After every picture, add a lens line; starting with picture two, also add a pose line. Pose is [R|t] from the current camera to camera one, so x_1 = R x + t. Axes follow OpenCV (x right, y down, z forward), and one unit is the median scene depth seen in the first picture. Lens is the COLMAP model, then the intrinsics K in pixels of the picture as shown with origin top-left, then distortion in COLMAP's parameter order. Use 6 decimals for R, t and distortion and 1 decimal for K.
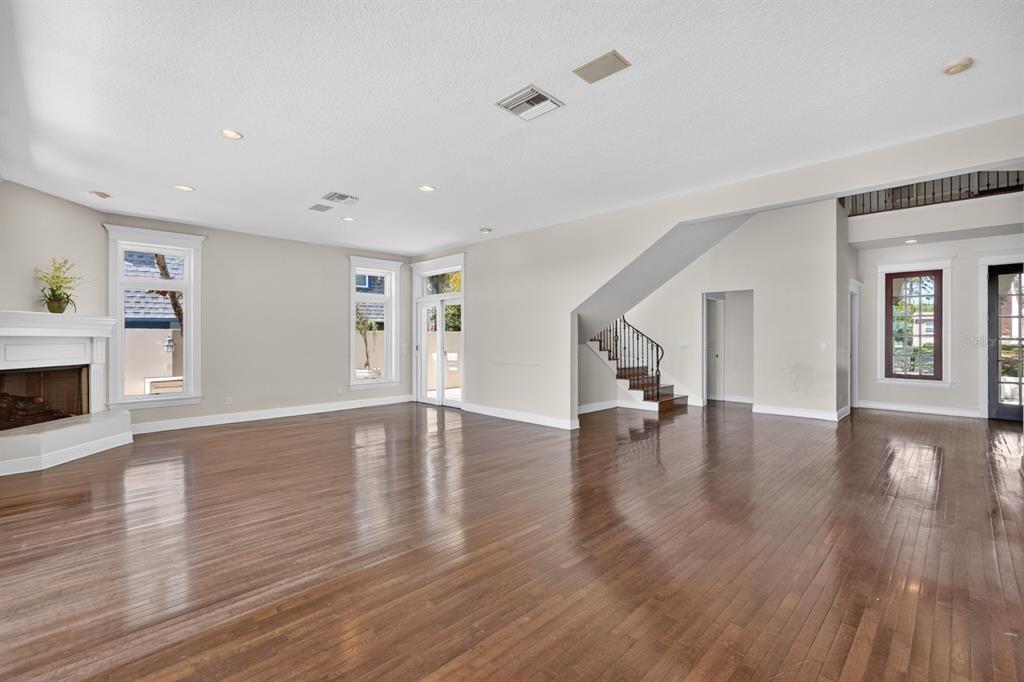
lens RADIAL K [[448.4, 0, 512.0], [0, 448.4, 341.0], [0, 0, 1]] dist [-0.001989, -0.000337]
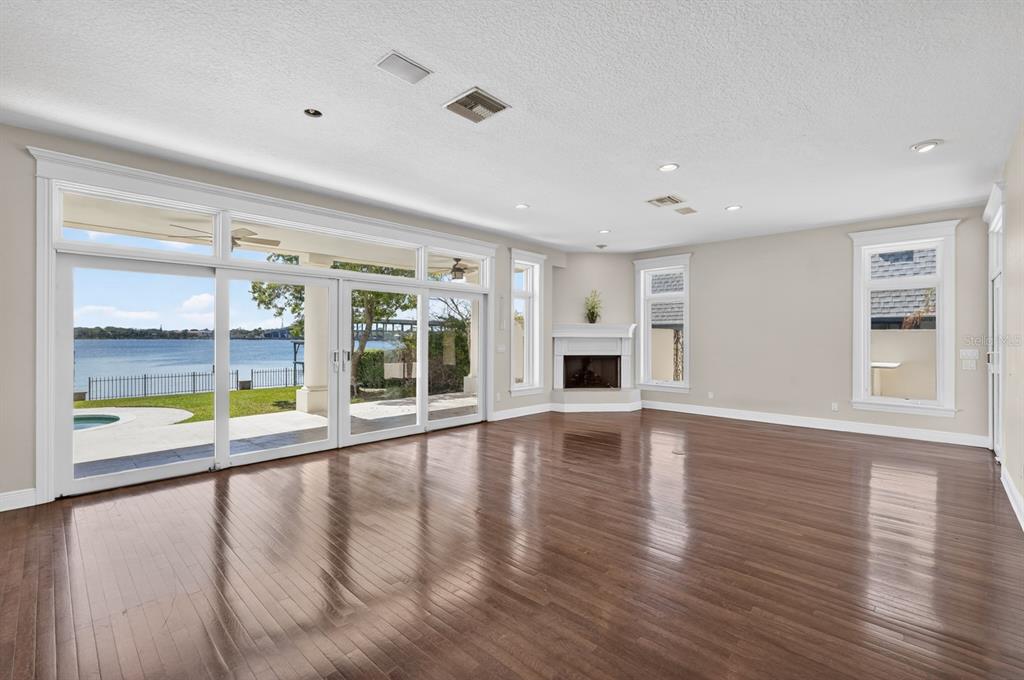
lens RADIAL K [[448.4, 0, 512.0], [0, 448.4, 340.0], [0, 0, 1]] dist [-0.001989, -0.000337]
pose [[0.029431, 0.009073, -0.999526, 0.523721], [-0.012749, 0.999881, 0.008701, -0.008655], [0.999486, 0.012486, 0.029543, 0.530563]]
